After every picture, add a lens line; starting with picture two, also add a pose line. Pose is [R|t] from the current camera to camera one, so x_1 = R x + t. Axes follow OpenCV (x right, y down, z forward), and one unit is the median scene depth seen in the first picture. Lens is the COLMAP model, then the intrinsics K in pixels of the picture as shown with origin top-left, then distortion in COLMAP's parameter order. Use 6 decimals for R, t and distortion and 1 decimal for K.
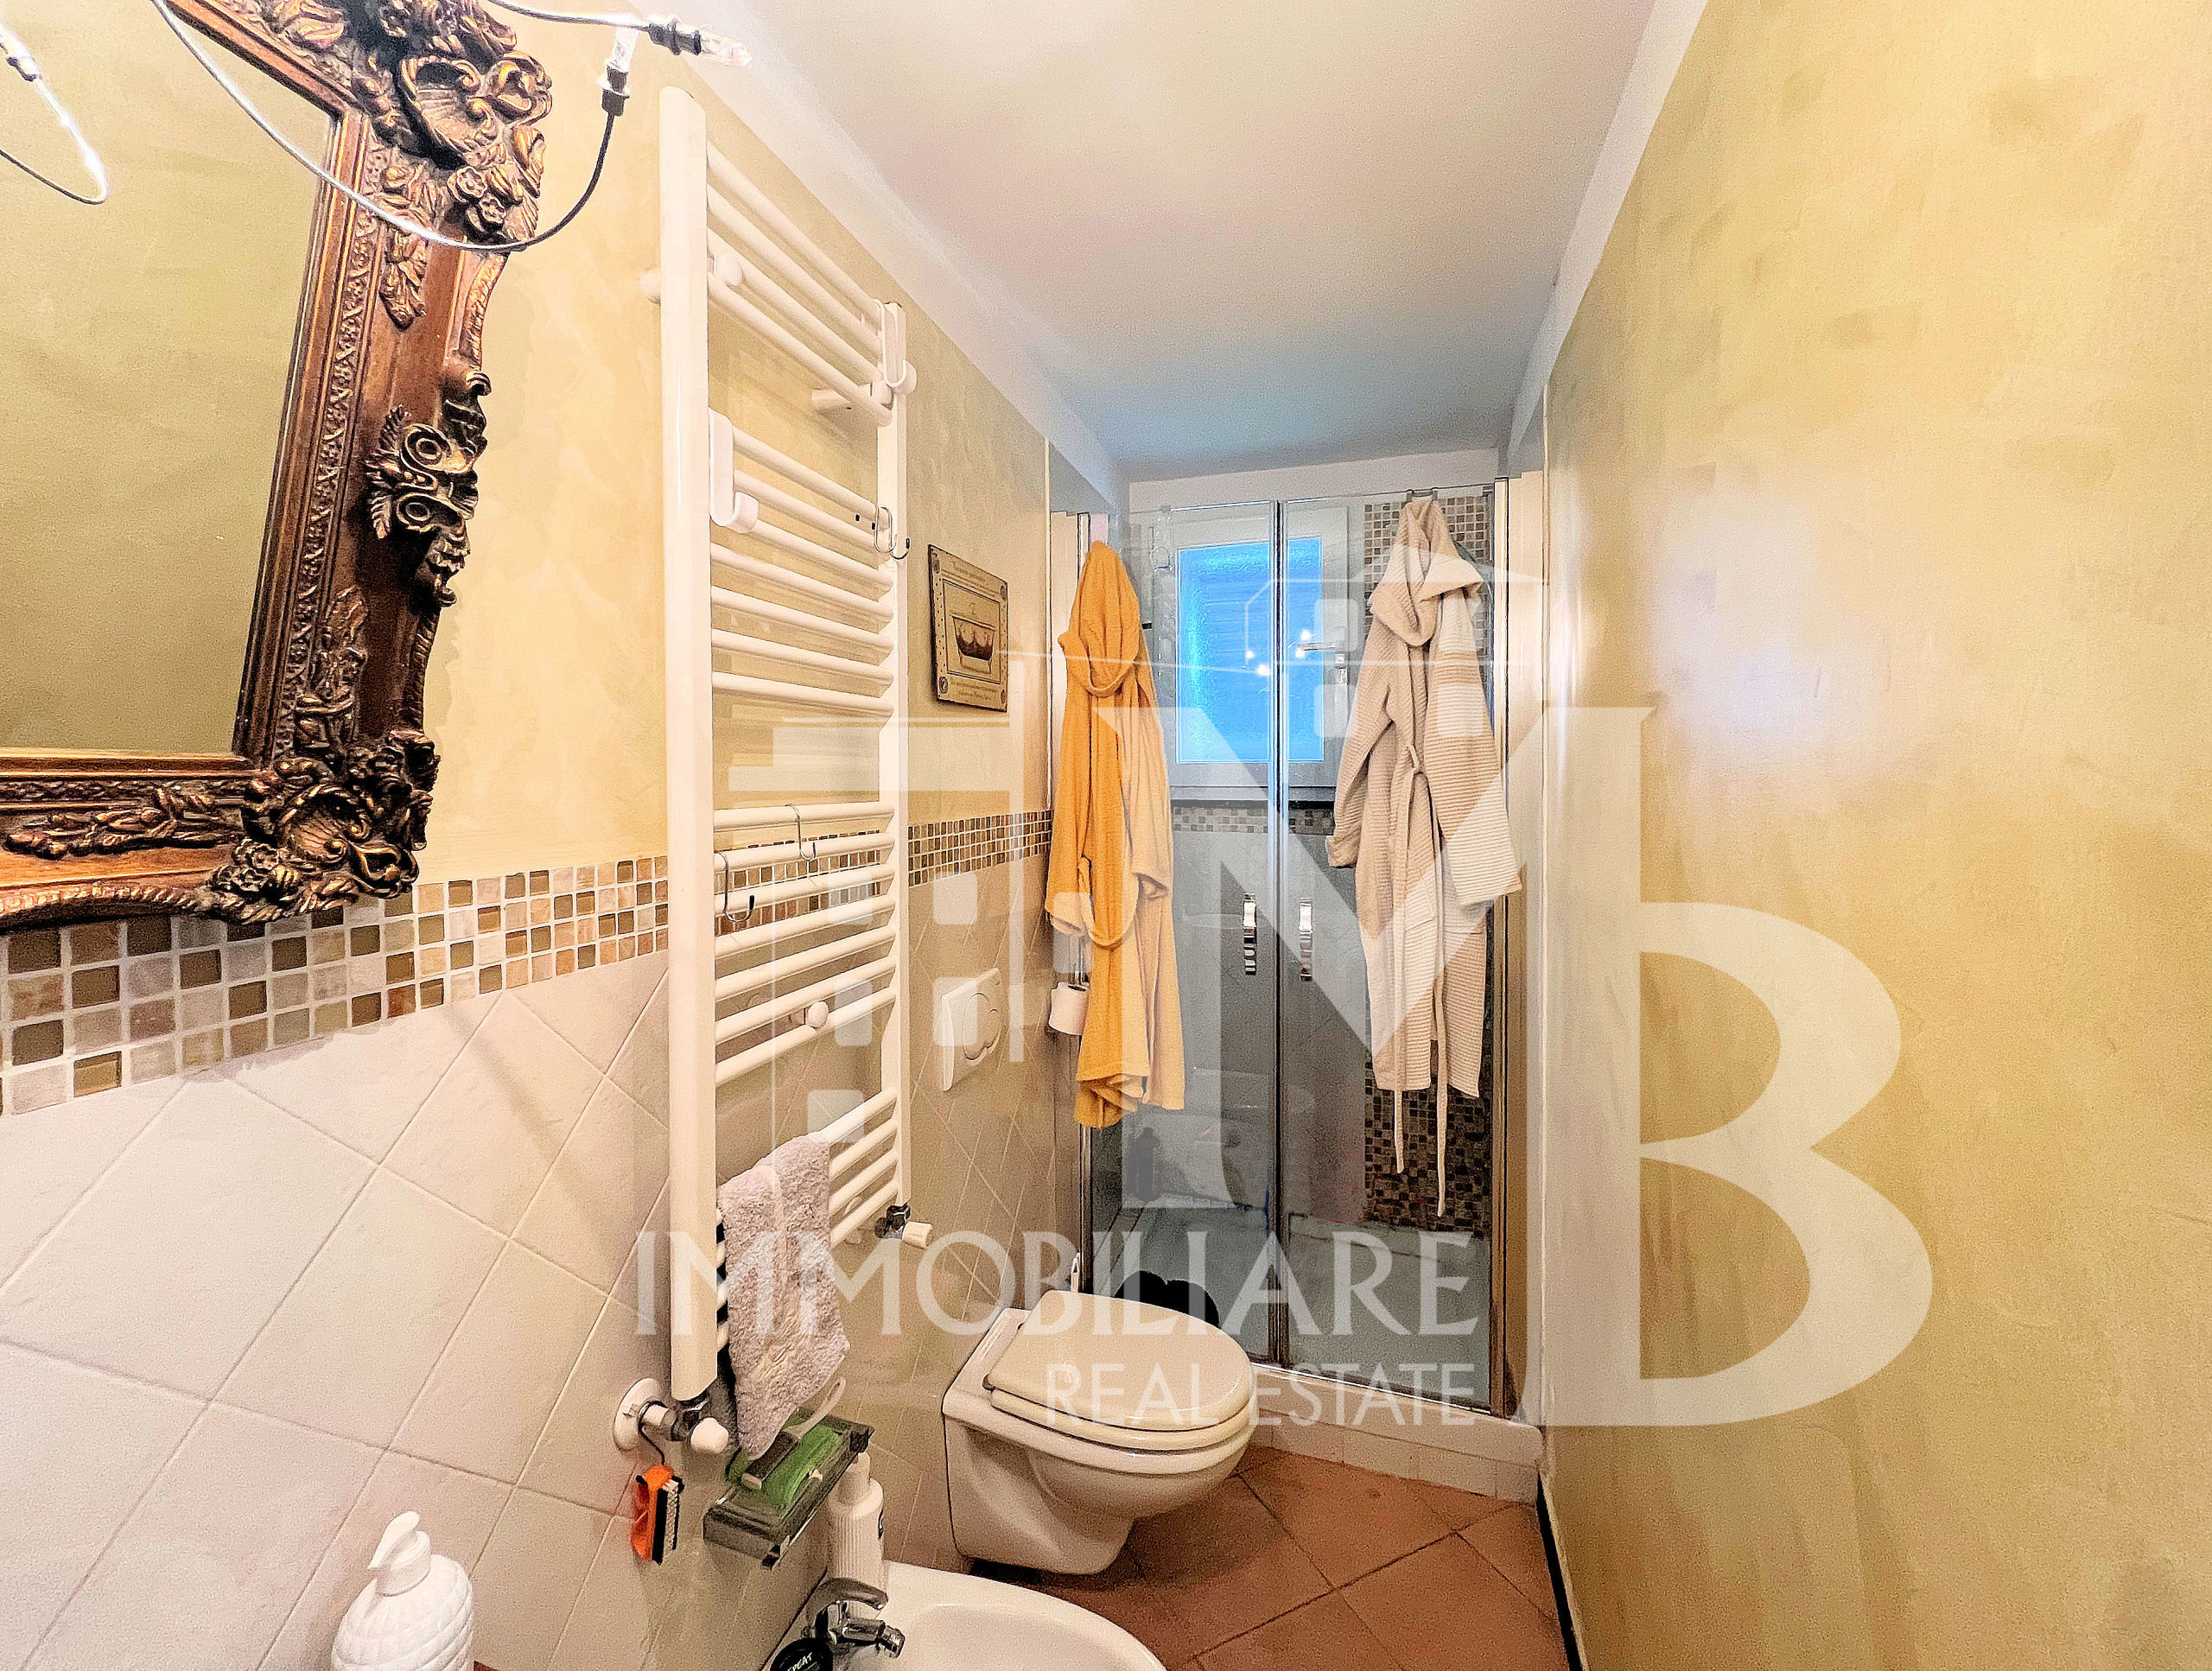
lens RADIAL K [[943.3, 0, 1097.1], [0, 943.3, 798.8], [0, 0, 1]] dist [-0.001521, -0.000296]
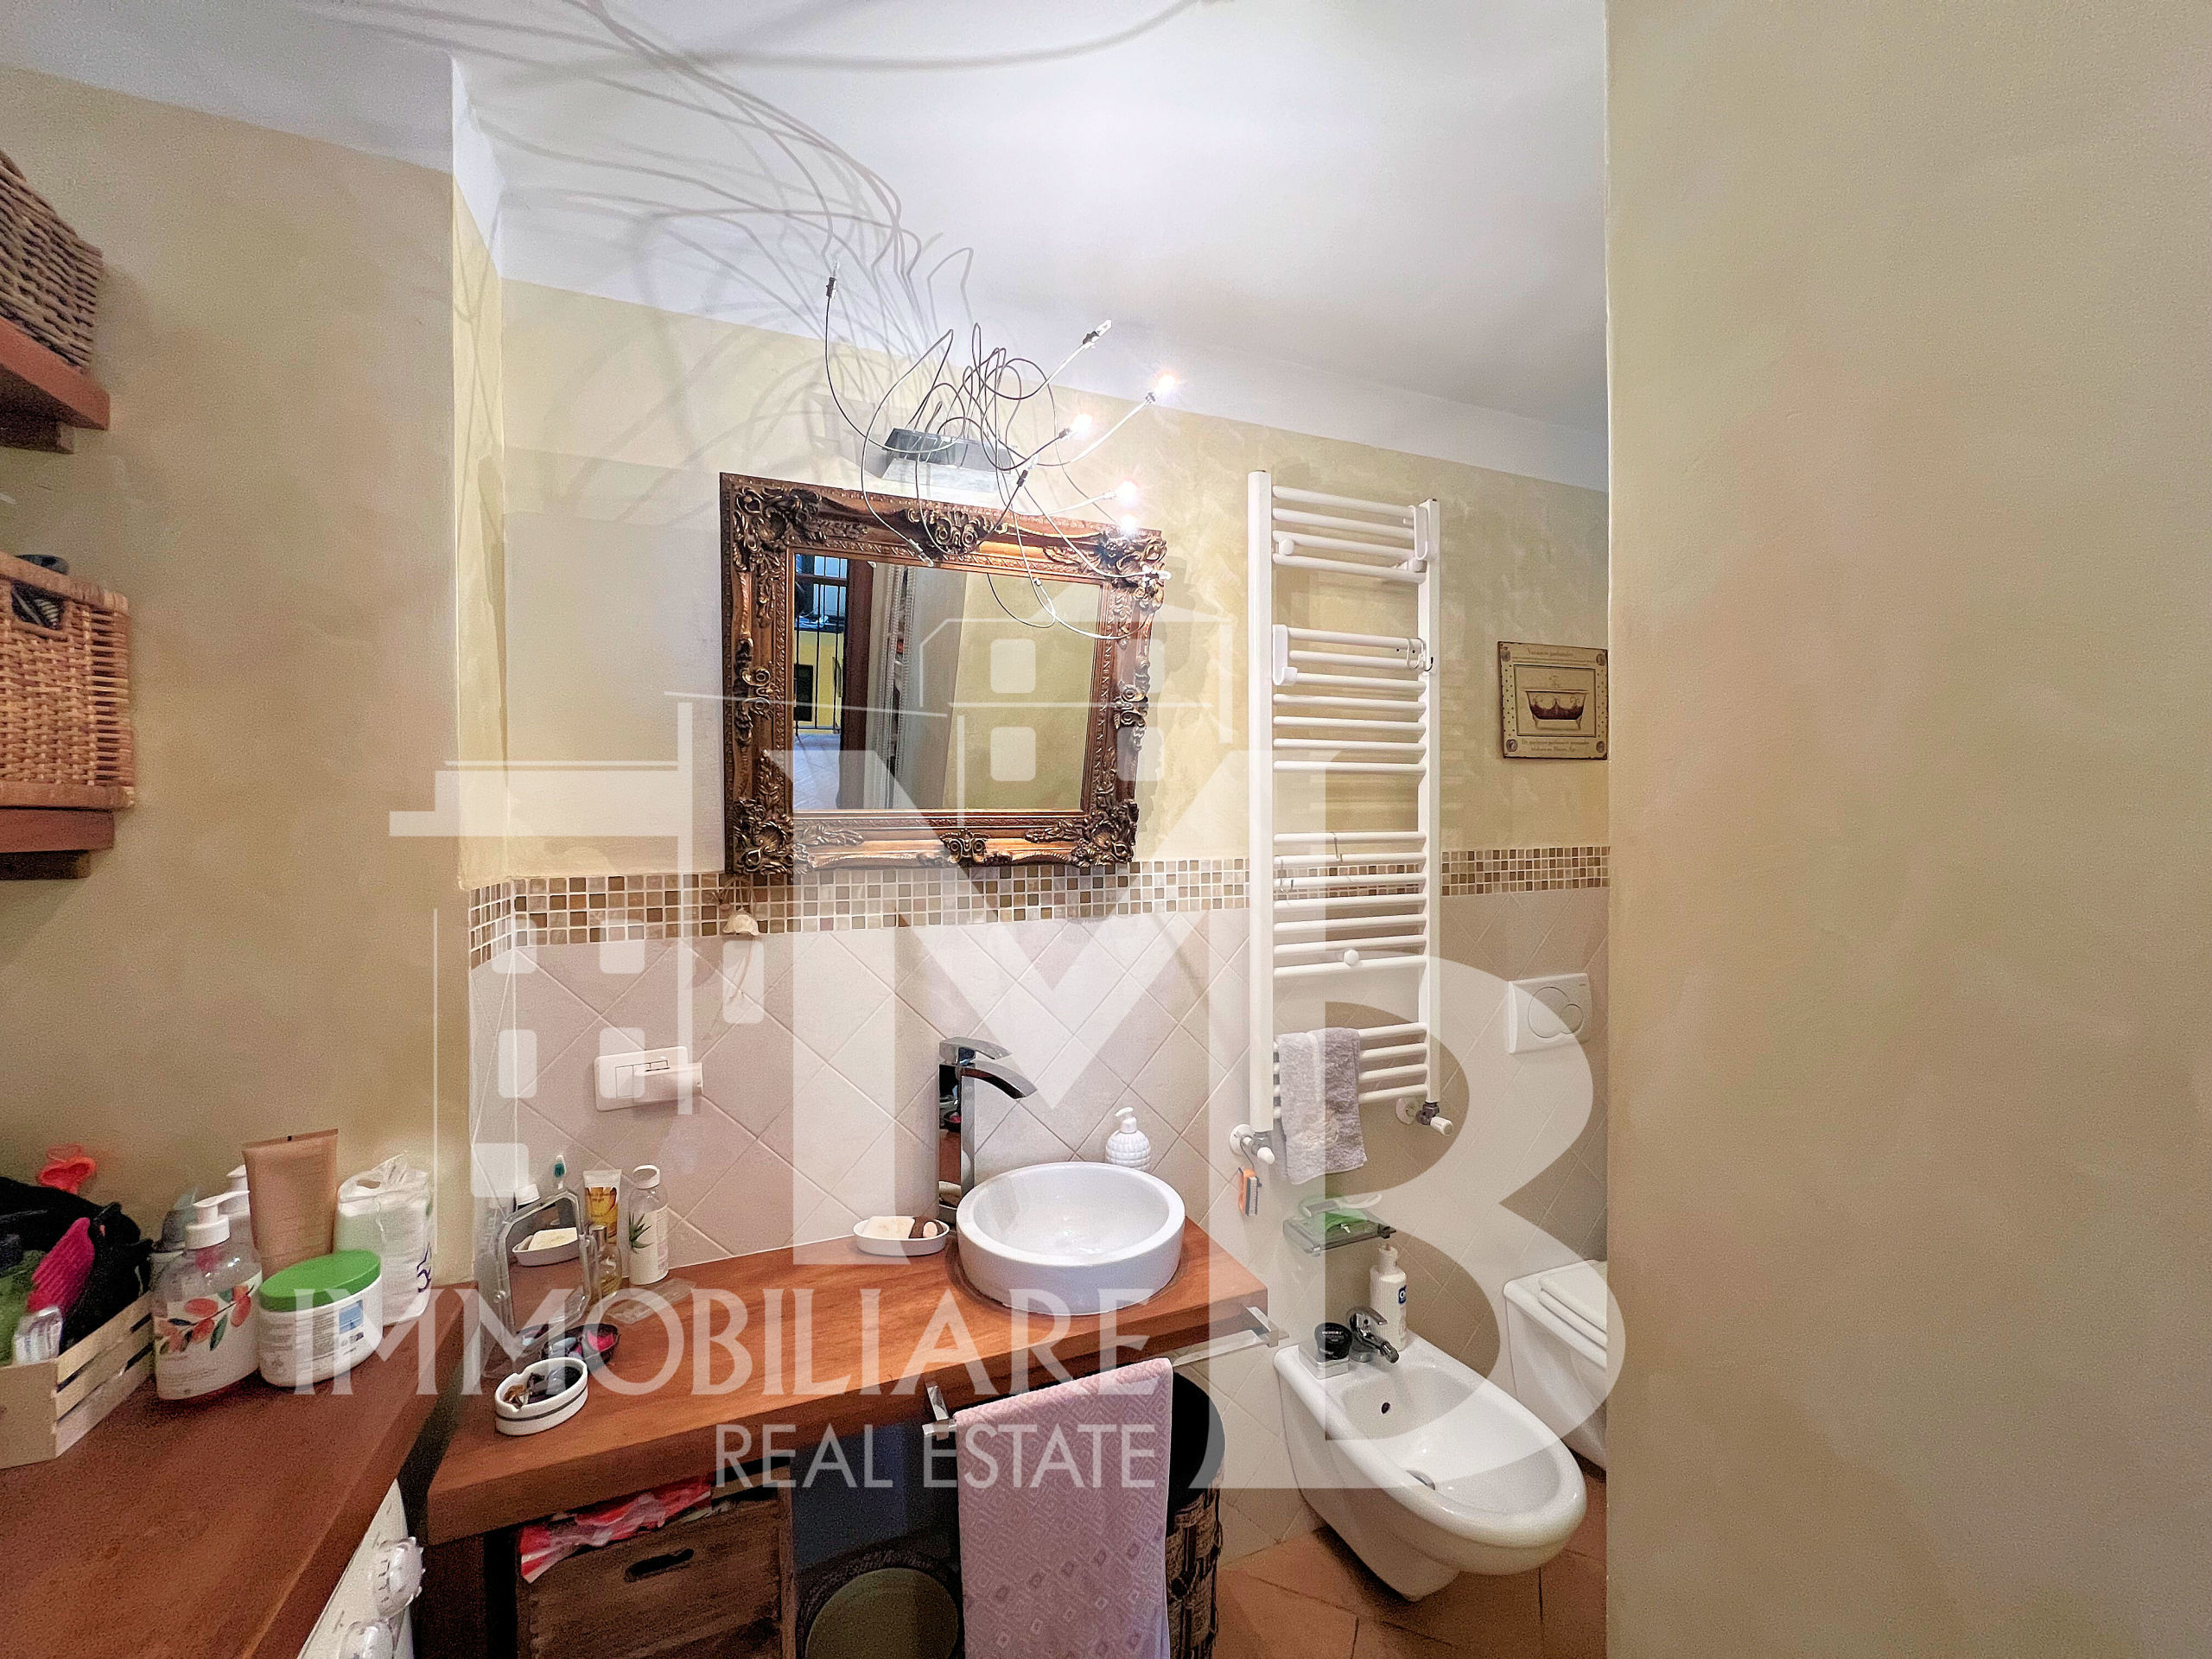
lens RADIAL K [[883.7, 0, 1103.9], [0, 883.7, 826.7], [0, 0, 1]] dist [-0.000788, -0.000317]
pose [[0.660740, -0.006284, -0.750588, 0.741150], [-0.006319, 0.999883, -0.013933, 0.026495], [0.750588, 0.013949, 0.660623, -0.465570]]
